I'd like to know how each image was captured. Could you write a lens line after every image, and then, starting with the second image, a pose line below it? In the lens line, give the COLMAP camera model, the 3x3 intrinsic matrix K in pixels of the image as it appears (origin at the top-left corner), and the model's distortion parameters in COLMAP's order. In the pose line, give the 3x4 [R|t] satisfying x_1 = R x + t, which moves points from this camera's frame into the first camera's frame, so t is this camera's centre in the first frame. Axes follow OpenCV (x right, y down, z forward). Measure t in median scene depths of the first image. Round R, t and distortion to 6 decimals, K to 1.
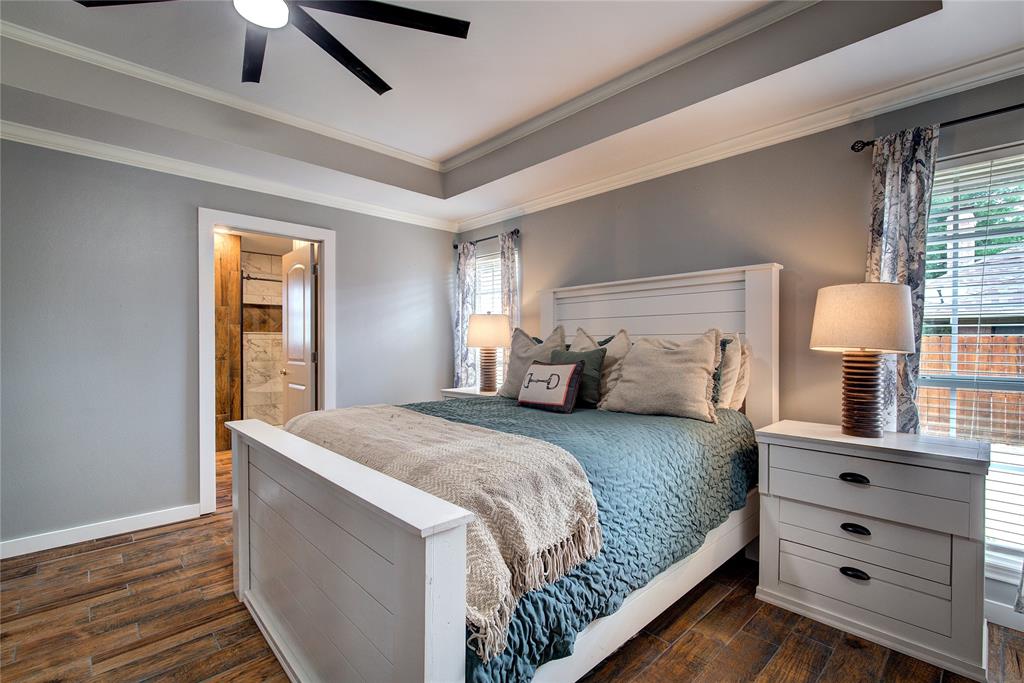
lens RADIAL K [[466.4, 0, 512.0], [0, 466.4, 343.4], [0, 0, 1]] dist [0.000077, 0.000808]
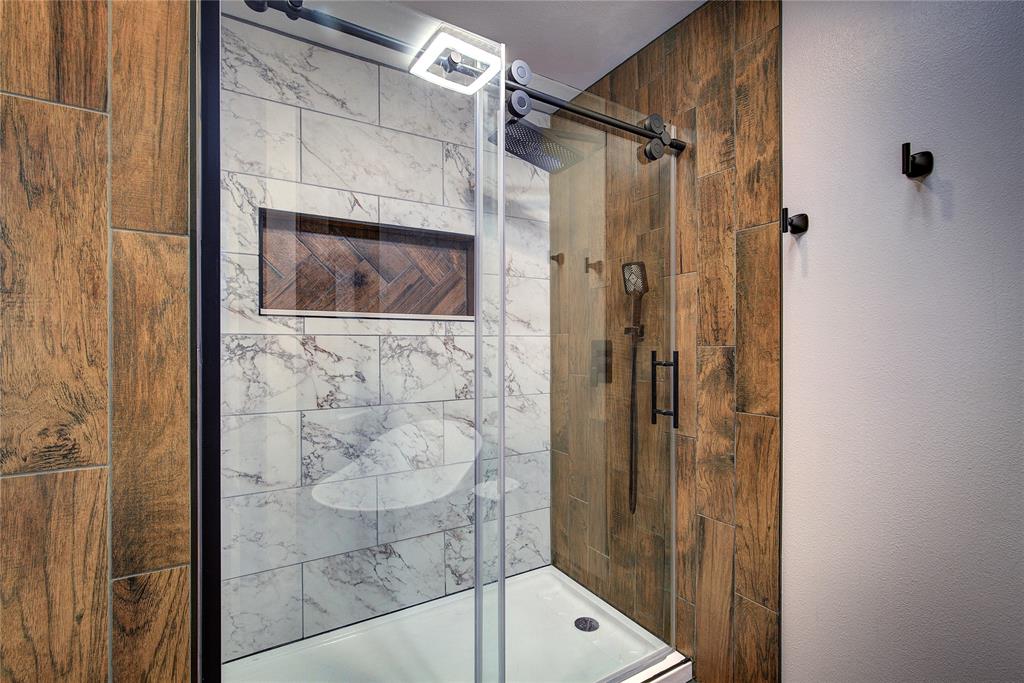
lens RADIAL K [[466.4, 0, 513.0], [0, 466.4, 342.8], [0, 0, 1]] dist [0.000077, 0.000808]
pose [[0.977241, -0.000994, -0.212129, -0.404723], [-0.000317, 0.999981, -0.006145, -0.002281], [0.212131, 0.006072, 0.977222, 0.798458]]
